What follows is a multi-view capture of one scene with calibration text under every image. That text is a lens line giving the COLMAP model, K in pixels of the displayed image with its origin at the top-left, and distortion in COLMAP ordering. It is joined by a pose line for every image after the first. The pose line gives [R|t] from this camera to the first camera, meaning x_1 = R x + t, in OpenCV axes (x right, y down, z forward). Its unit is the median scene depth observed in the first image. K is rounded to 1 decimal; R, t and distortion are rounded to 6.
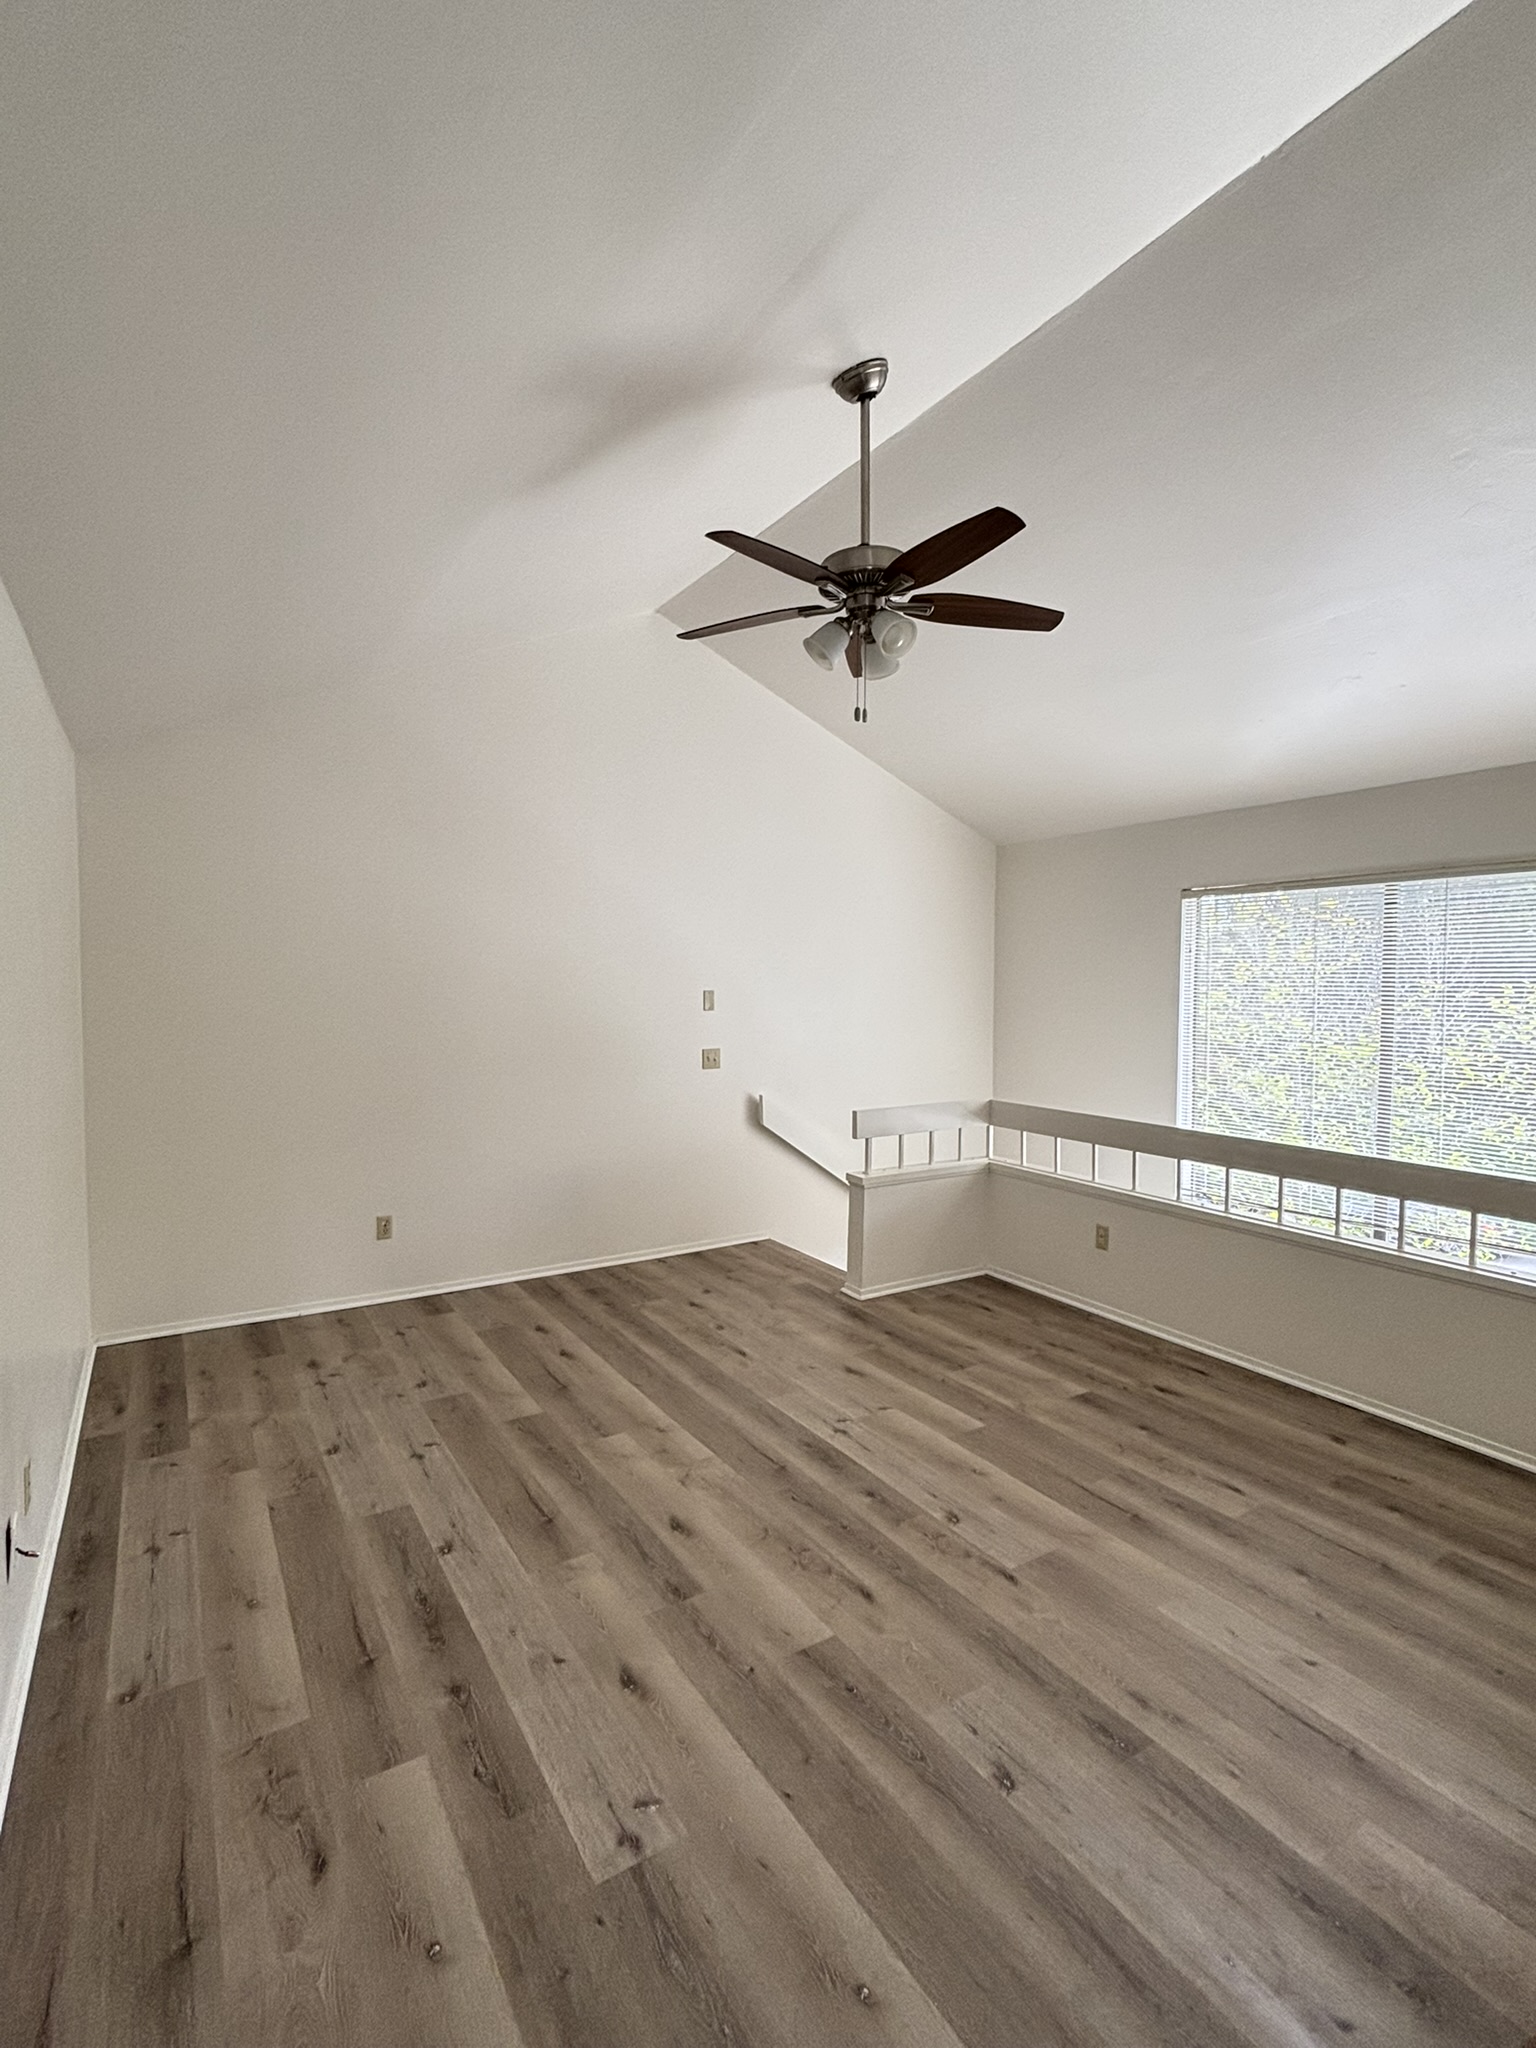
lens RADIAL K [[980.5, 0, 768.0], [0, 980.5, 1024.0], [0, 0, 1]] dist [-0.000684, -0.000243]
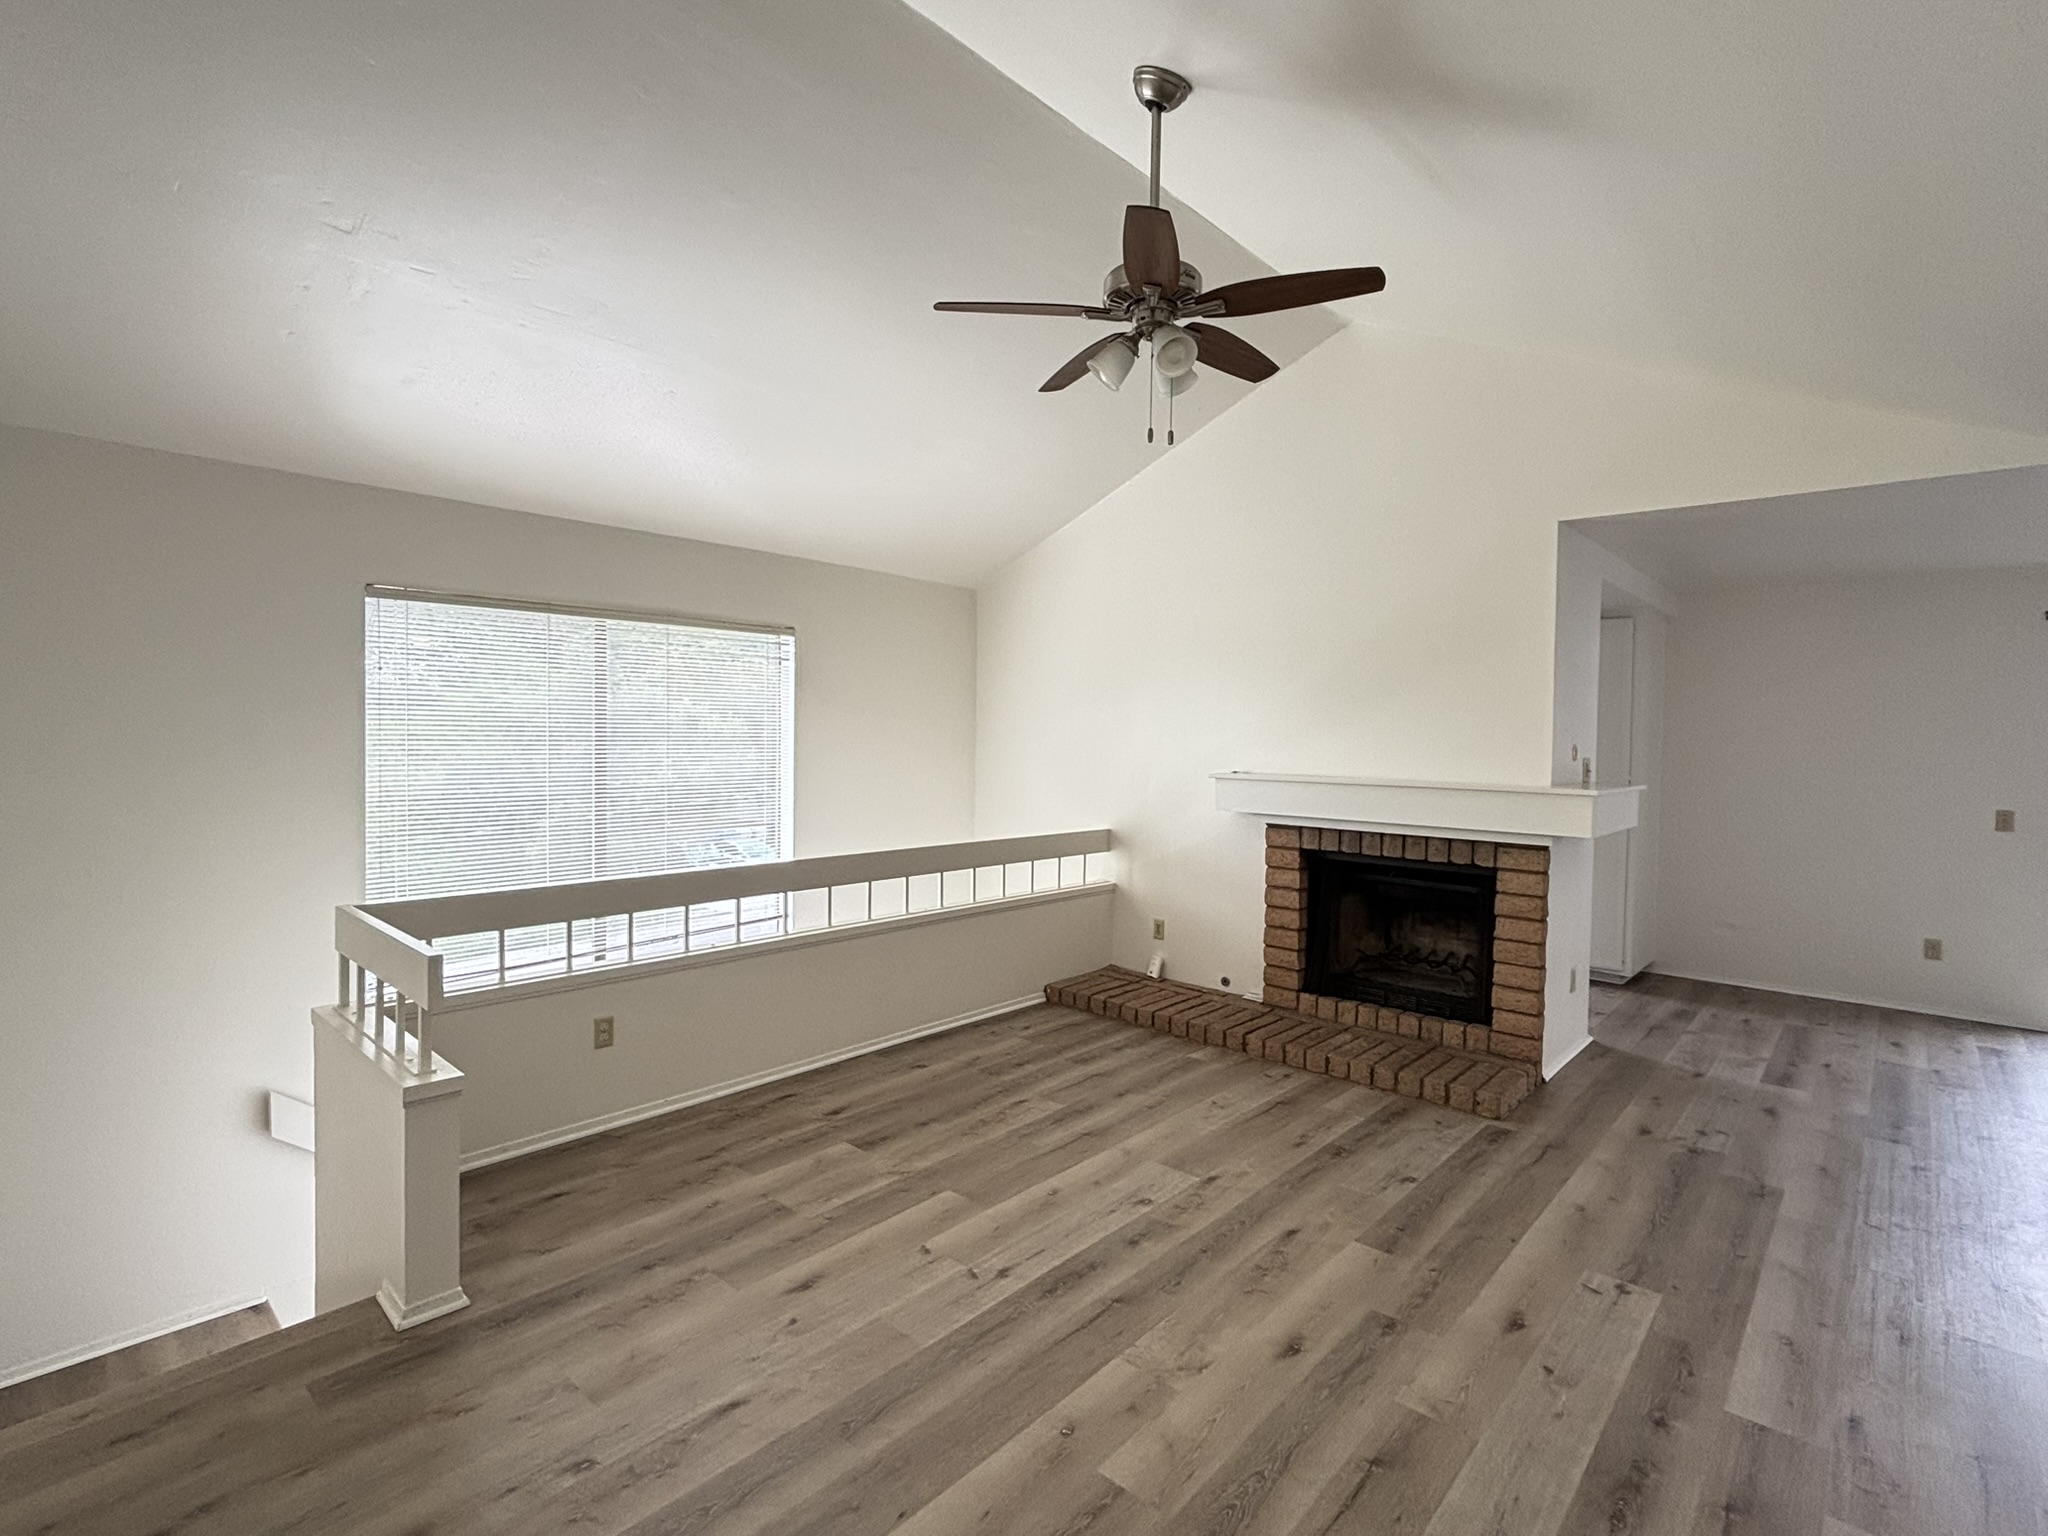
lens RADIAL K [[972.1, 0, 1034.4], [0, 972.1, 756.5], [0, 0, 1]] dist [0.016077, -0.000743]
pose [[-0.271217, -0.038514, 0.961747, -0.707465], [0.027269, 0.998491, 0.047675, -0.048634], [-0.962132, 0.039156, -0.269757, 1.203953]]
